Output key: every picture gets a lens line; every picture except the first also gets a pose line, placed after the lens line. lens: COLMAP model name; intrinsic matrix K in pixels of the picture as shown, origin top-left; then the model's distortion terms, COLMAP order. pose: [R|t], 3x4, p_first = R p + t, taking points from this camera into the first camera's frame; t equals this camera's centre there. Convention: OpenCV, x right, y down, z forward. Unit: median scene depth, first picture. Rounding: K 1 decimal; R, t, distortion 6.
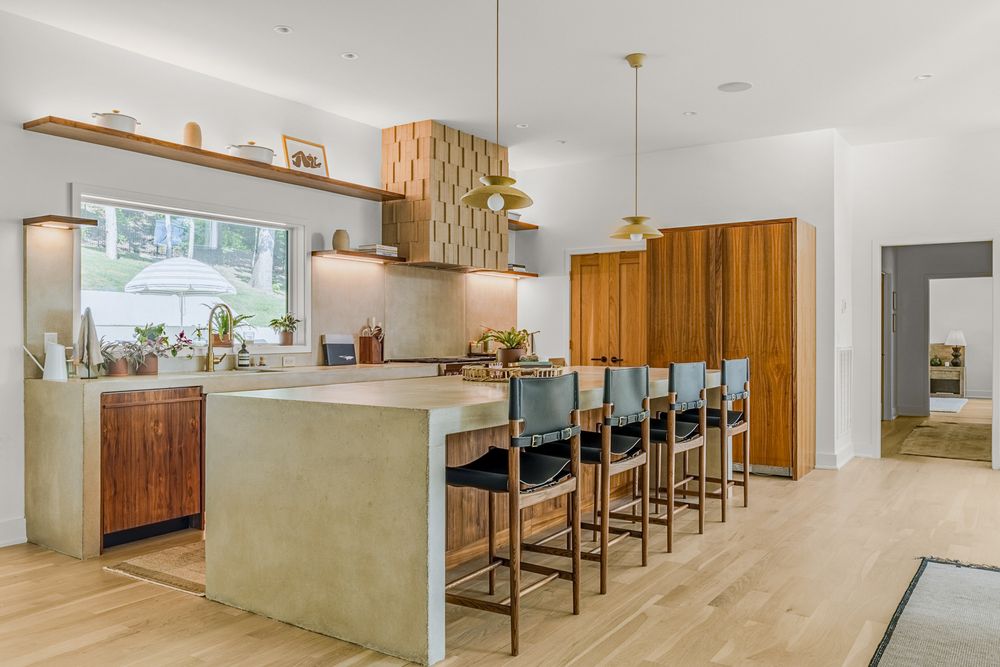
lens RADIAL K [[771.5, 0, 499.5], [0, 771.5, 333.0], [0, 0, 1]] dist [-0.012739, -0.003312]
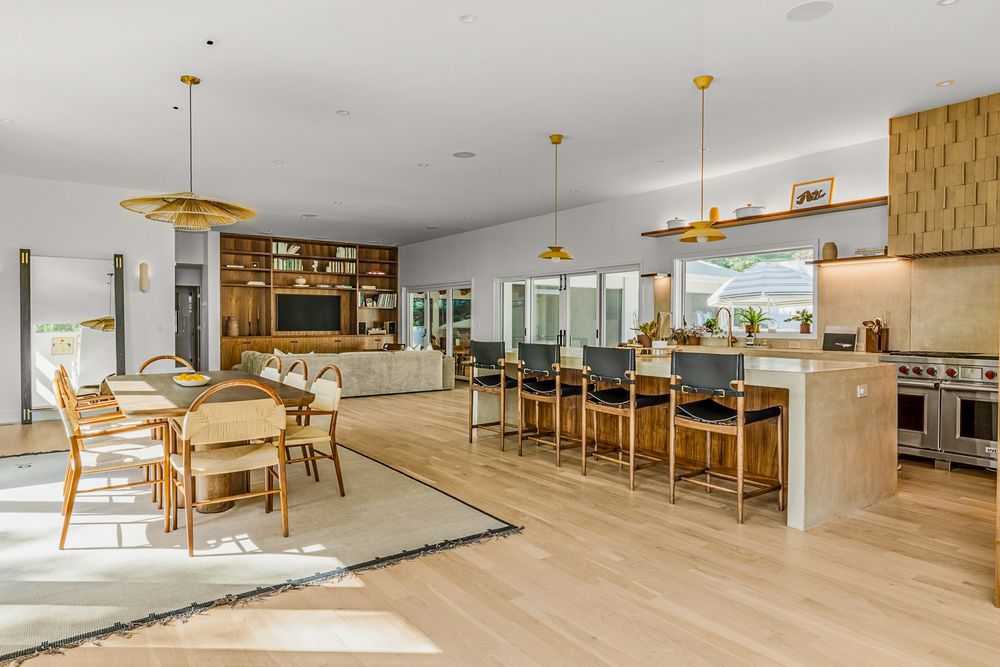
lens RADIAL K [[594.2, 0, 498.5], [0, 594.2, 333.1], [0, 0, 1]] dist [0.002070, -0.000553]
pose [[-0.342651, 0.016866, -0.939311, 0.925022], [-0.000679, 0.999834, 0.018200, -0.004321], [0.939462, 0.006874, -0.342583, 0.854768]]
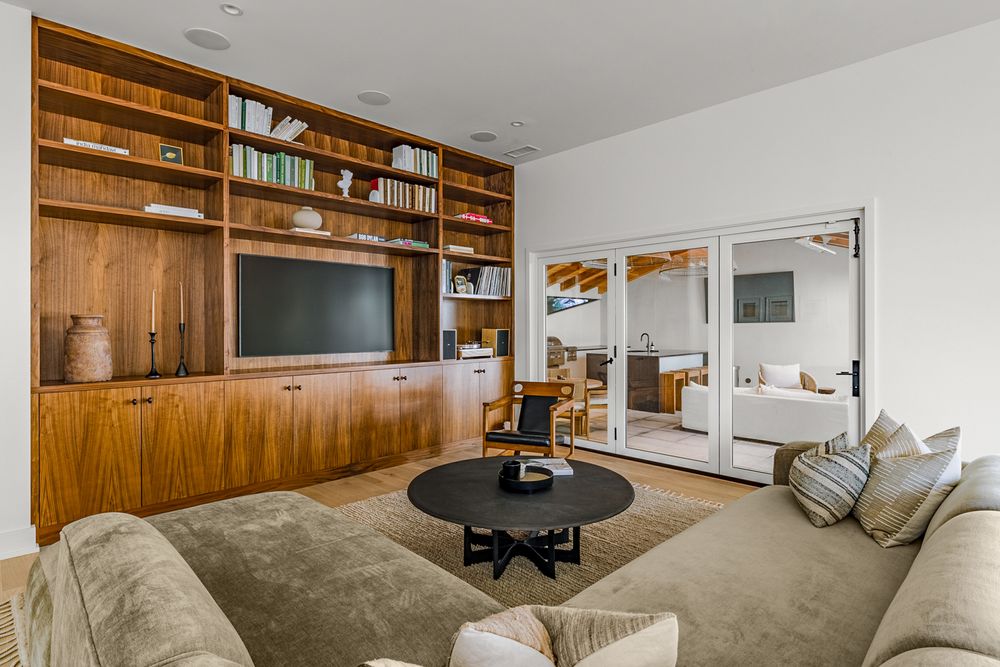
lens RADIAL K [[516.0, 0, 501.4], [0, 516.0, 329.0], [0, 0, 1]] dist [-0.005398, -0.000167]
pose [[-0.194463, 0.004189, -0.980901, 0.655760], [0.004815, 0.999983, 0.003316, -0.005533], [0.980898, -0.004078, -0.194480, 0.615665]]
